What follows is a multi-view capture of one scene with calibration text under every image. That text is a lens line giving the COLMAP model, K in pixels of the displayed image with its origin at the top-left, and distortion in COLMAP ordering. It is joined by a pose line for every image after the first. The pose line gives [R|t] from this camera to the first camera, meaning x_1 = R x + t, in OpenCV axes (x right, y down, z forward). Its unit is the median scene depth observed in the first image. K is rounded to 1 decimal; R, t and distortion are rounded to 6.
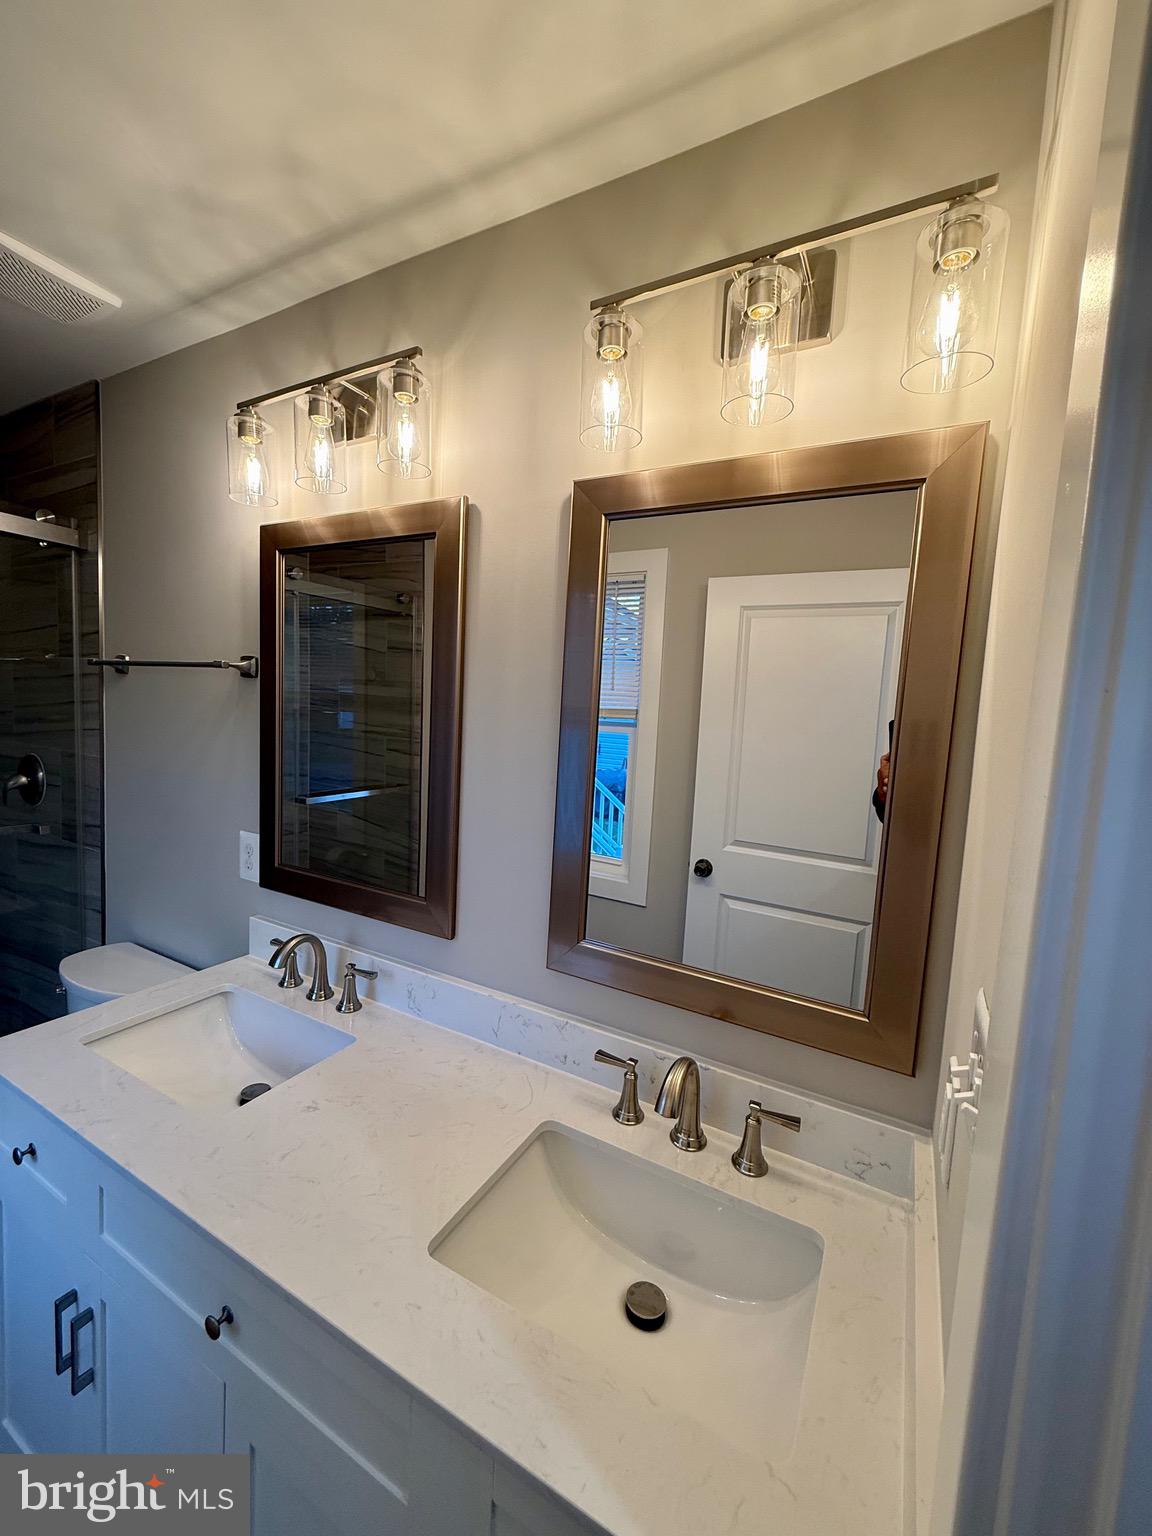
lens RADIAL K [[612.3, 0, 575.4], [0, 612.3, 763.3], [0, 0, 1]] dist [0.000555, -0.000167]
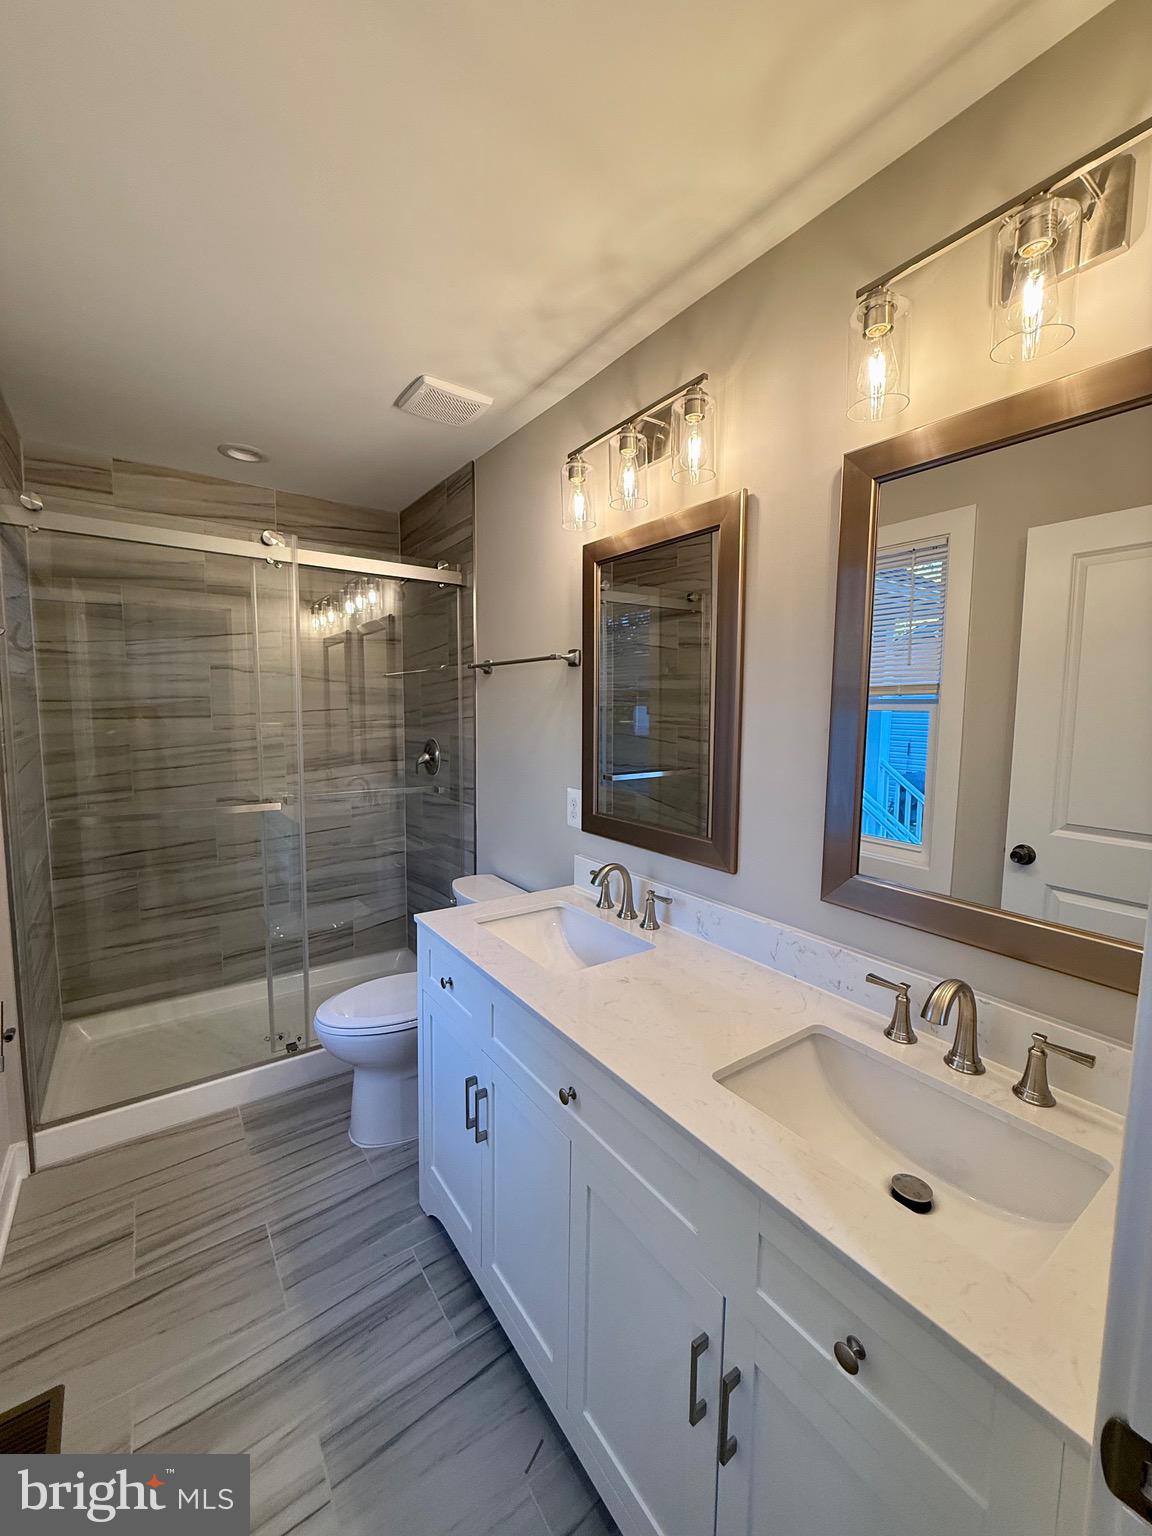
lens RADIAL K [[612.3, 0, 577.1], [0, 612.3, 763.3], [0, 0, 1]] dist [0.000555, -0.000167]
pose [[0.895524, -0.003529, -0.445000, 0.046076], [-0.000249, 0.999964, -0.008431, 0.086522], [0.445014, 0.007661, 0.895491, -0.163195]]
